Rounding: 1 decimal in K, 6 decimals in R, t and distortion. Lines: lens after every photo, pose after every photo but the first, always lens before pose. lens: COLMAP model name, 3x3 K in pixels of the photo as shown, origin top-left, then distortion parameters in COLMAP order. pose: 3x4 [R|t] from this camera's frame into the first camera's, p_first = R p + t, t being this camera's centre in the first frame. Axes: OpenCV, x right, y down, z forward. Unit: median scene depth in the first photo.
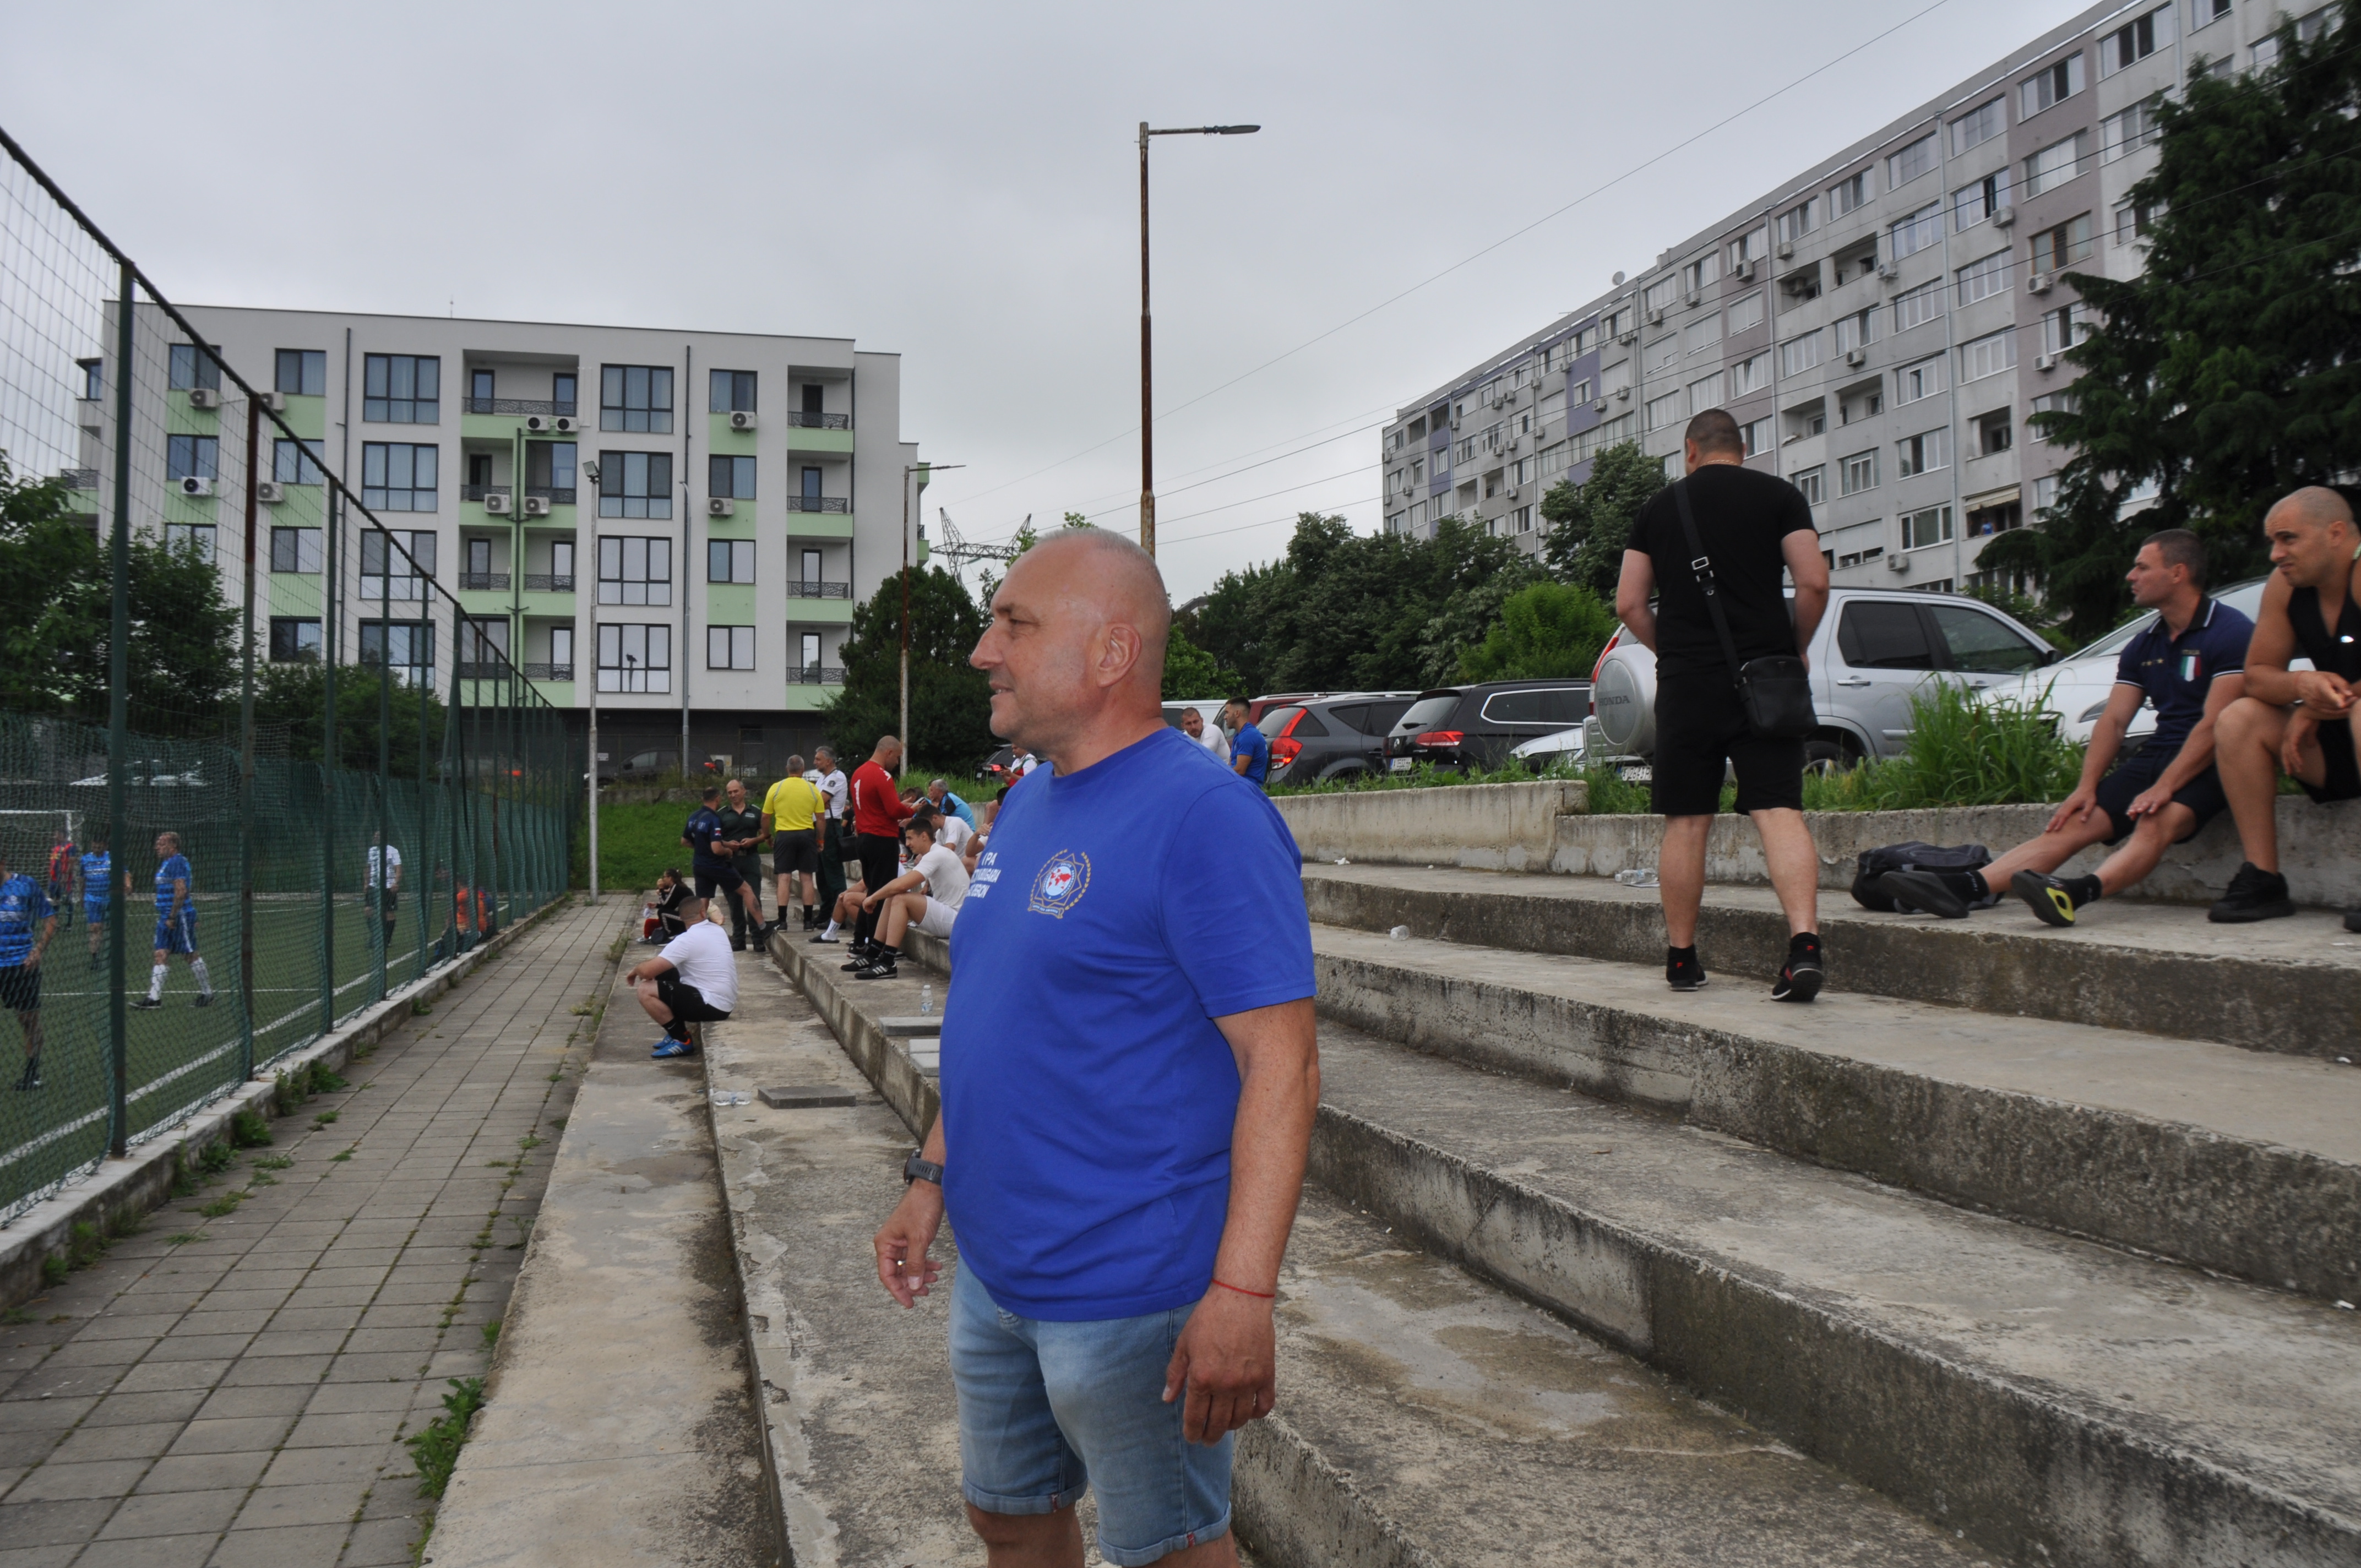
lens RADIAL K [[1800.0, 0, 1212.6], [0, 1800.0, 822.8], [0, 0, 1]] dist [-0.162684, 0.114300]
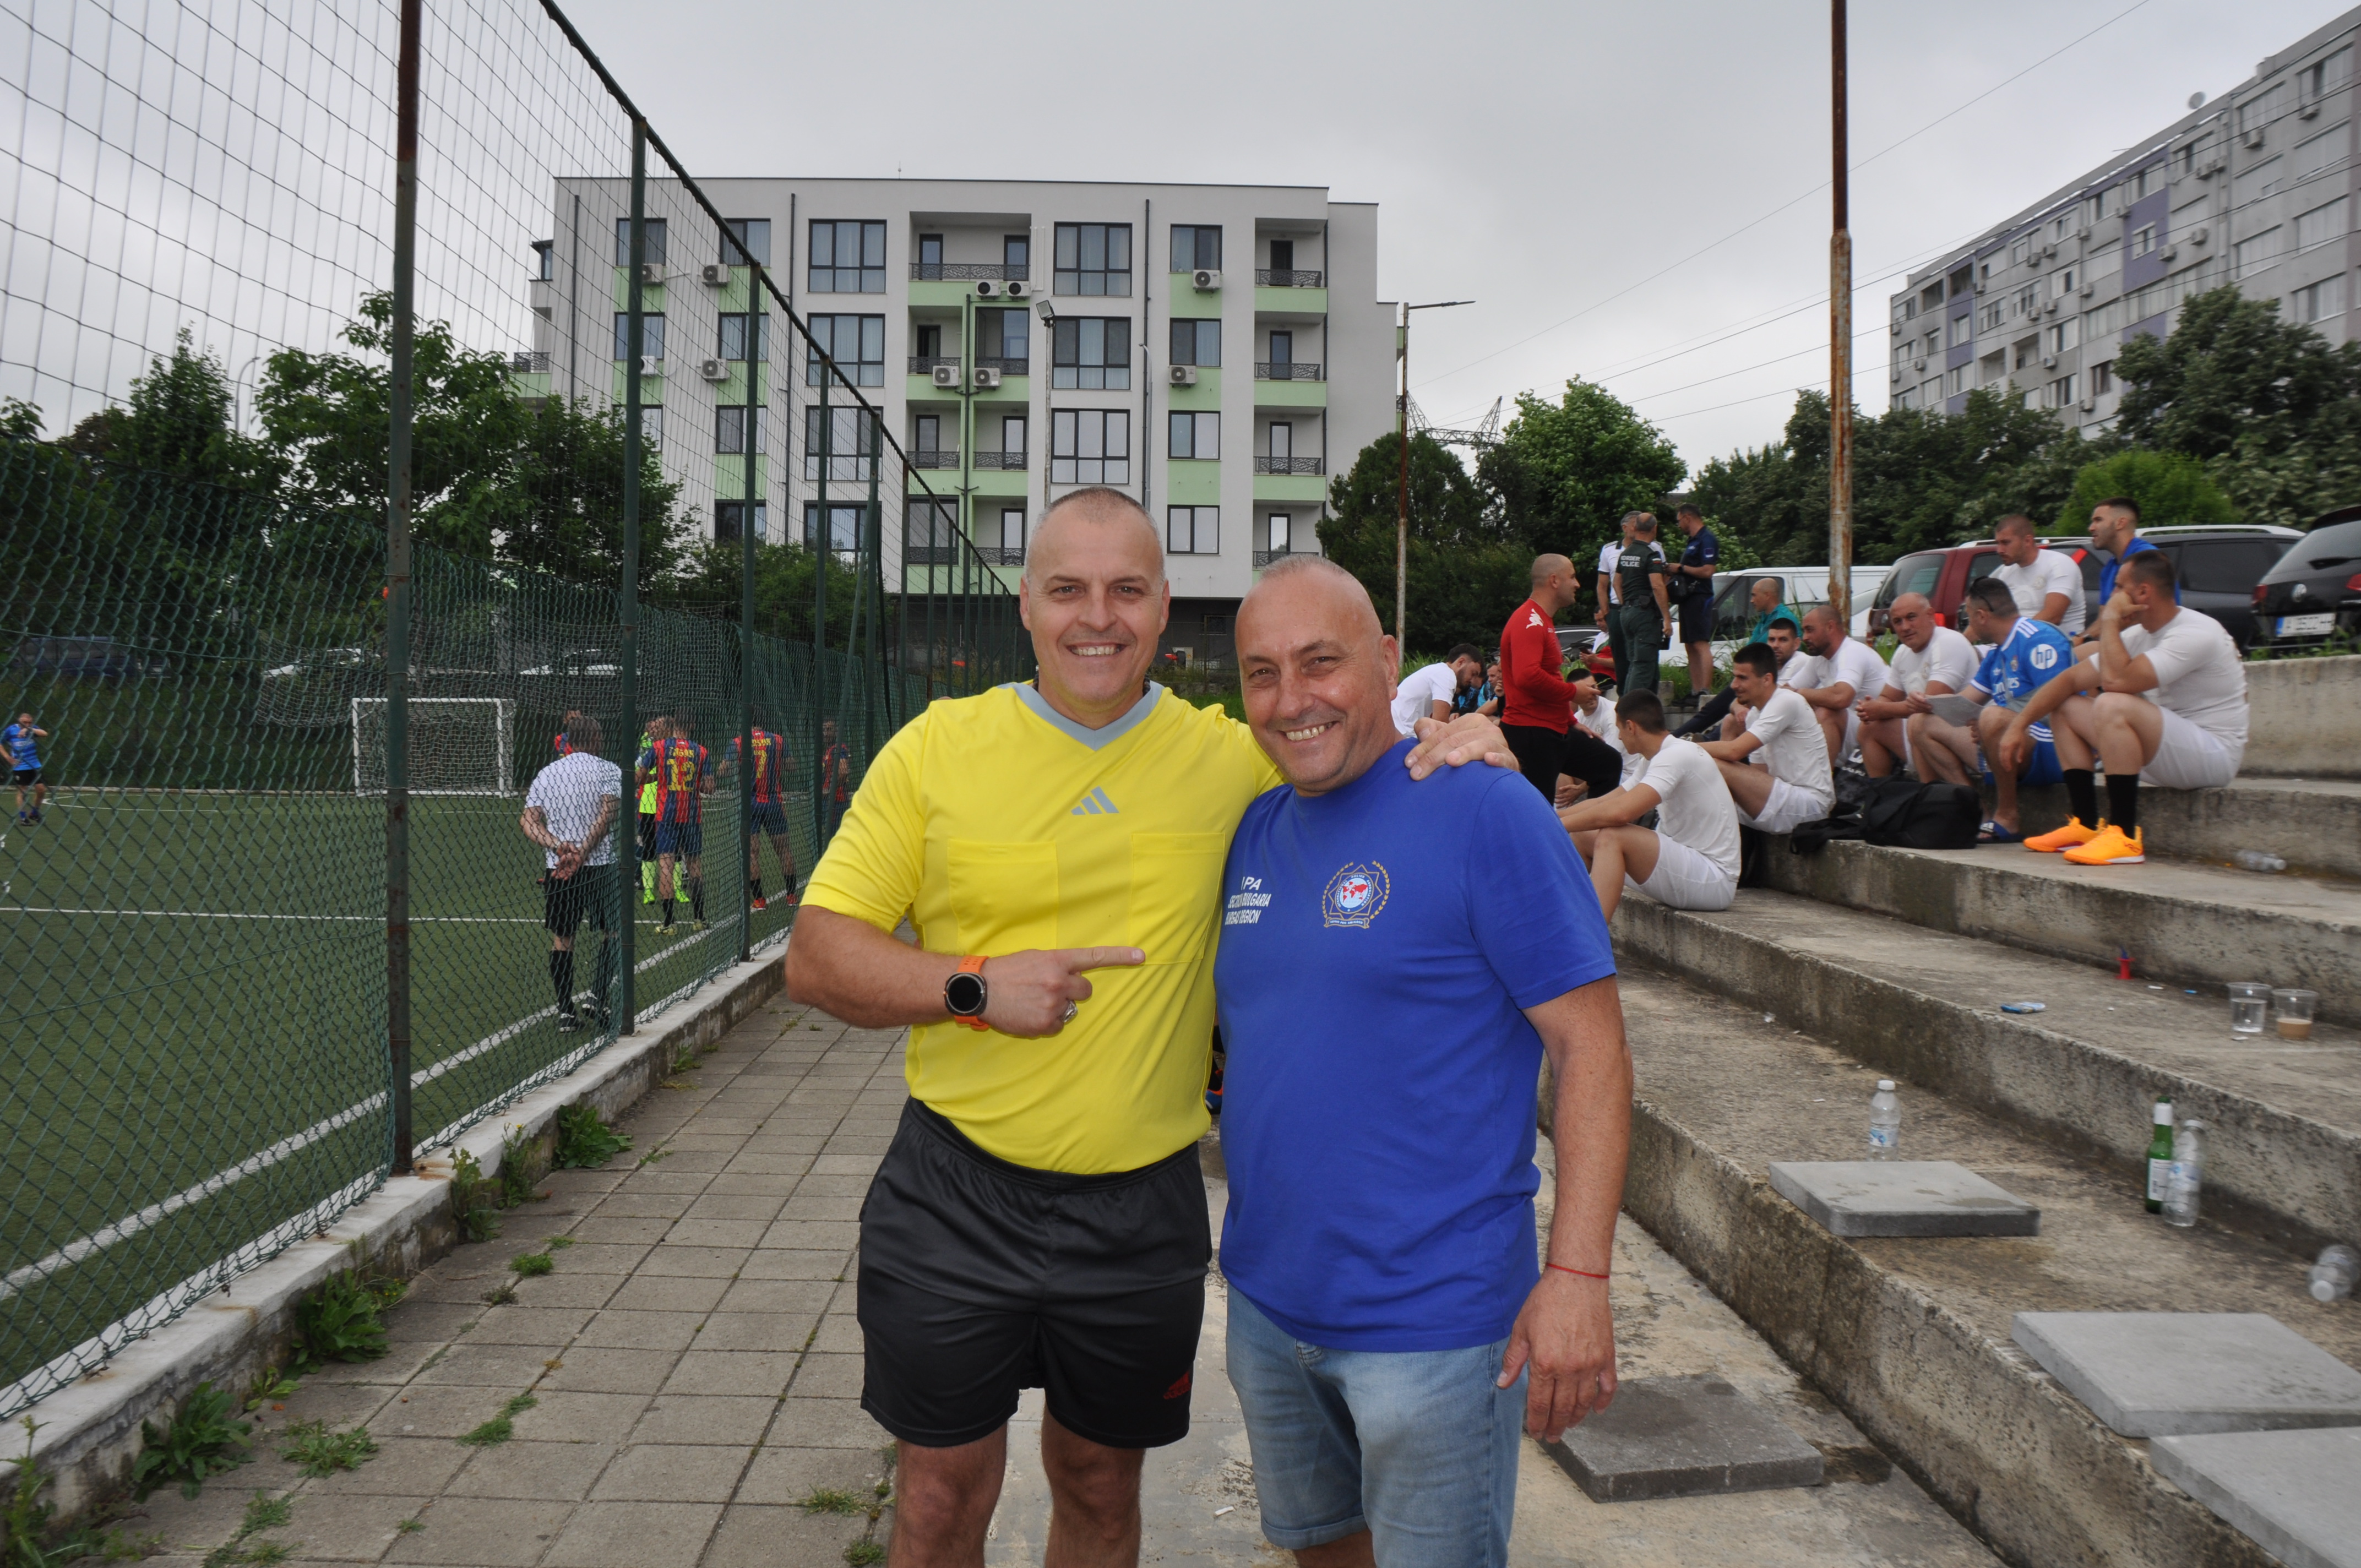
lens RADIAL K [[1800.0, 0, 1212.6], [0, 1800.0, 822.8], [0, 0, 1]] dist [-0.162684, 0.114300]
pose [[0.970516, 0.025755, -0.239657, -0.037197], [-0.013200, 0.998462, 0.053845, 0.002540], [0.240675, -0.049094, 0.969363, 0.102852]]
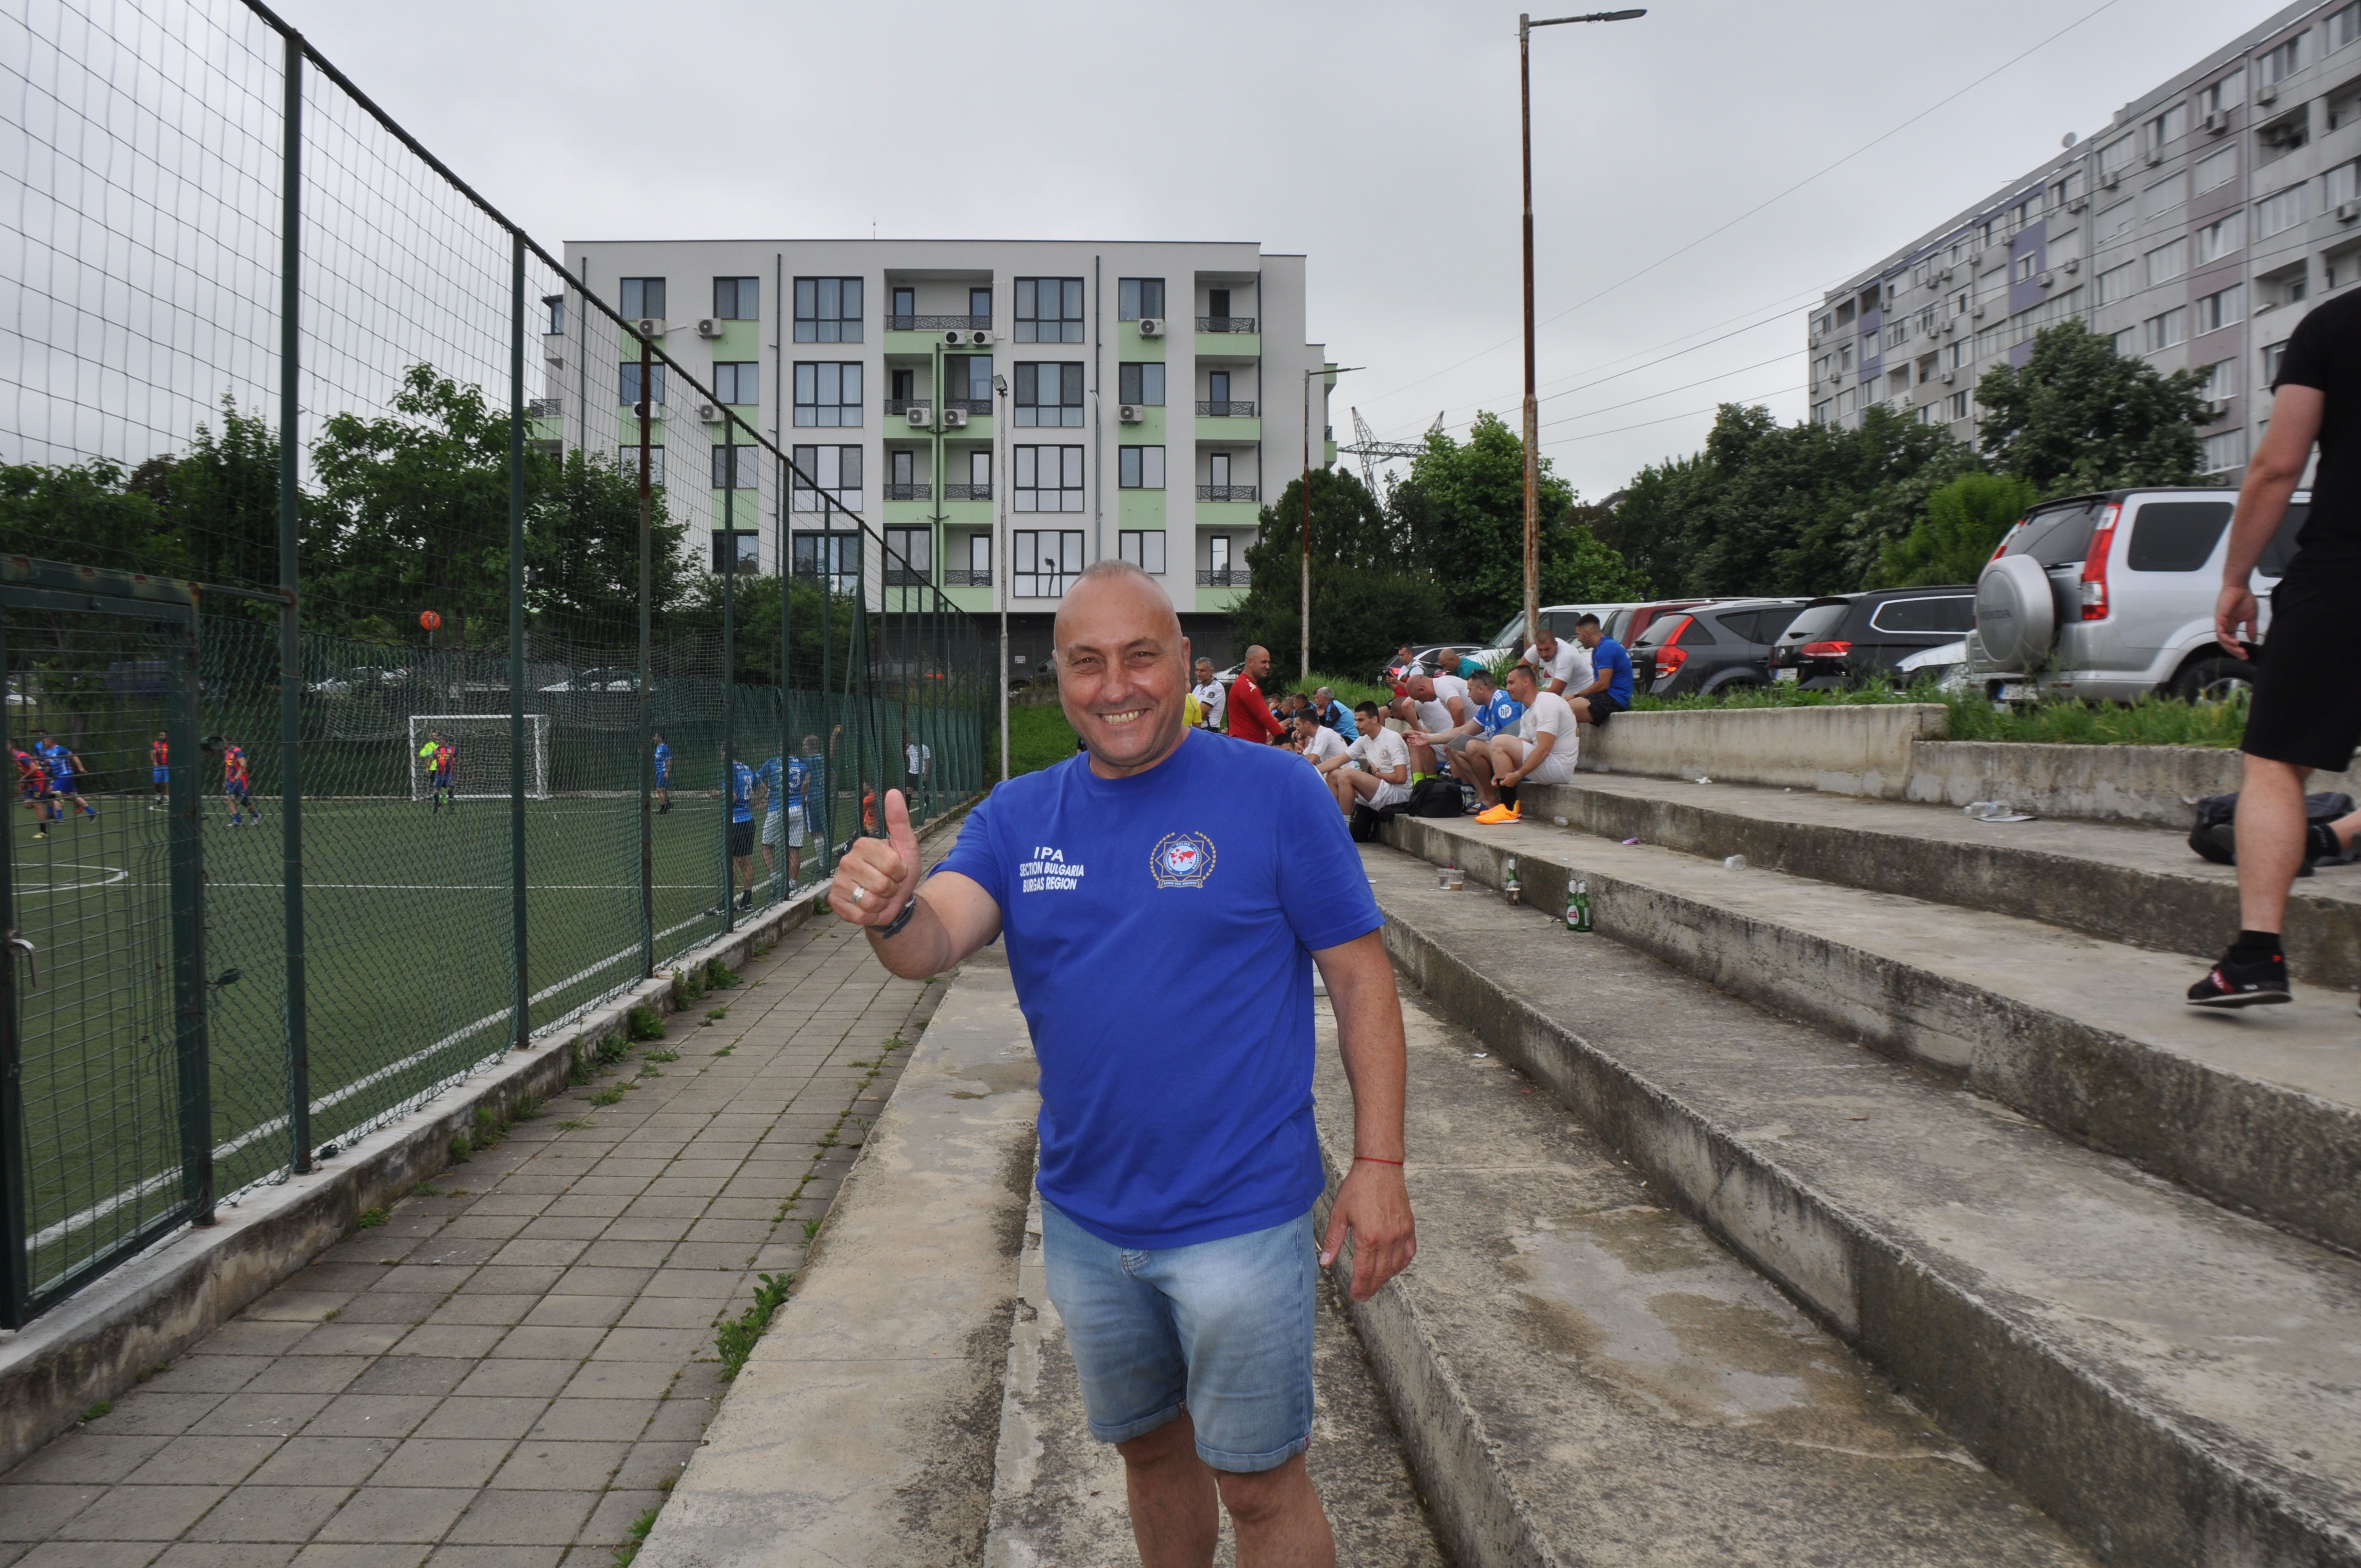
lens RADIAL K [[1800.0, 0, 1212.6], [0, 1800.0, 822.8], [0, 0, 1]] dist [-0.162684, 0.114300]
pose [[0.973063, 0.014945, -0.230056, 0.007846], [-0.001780, 0.998354, 0.057328, -0.002339], [0.230534, -0.055374, 0.971487, 0.000300]]
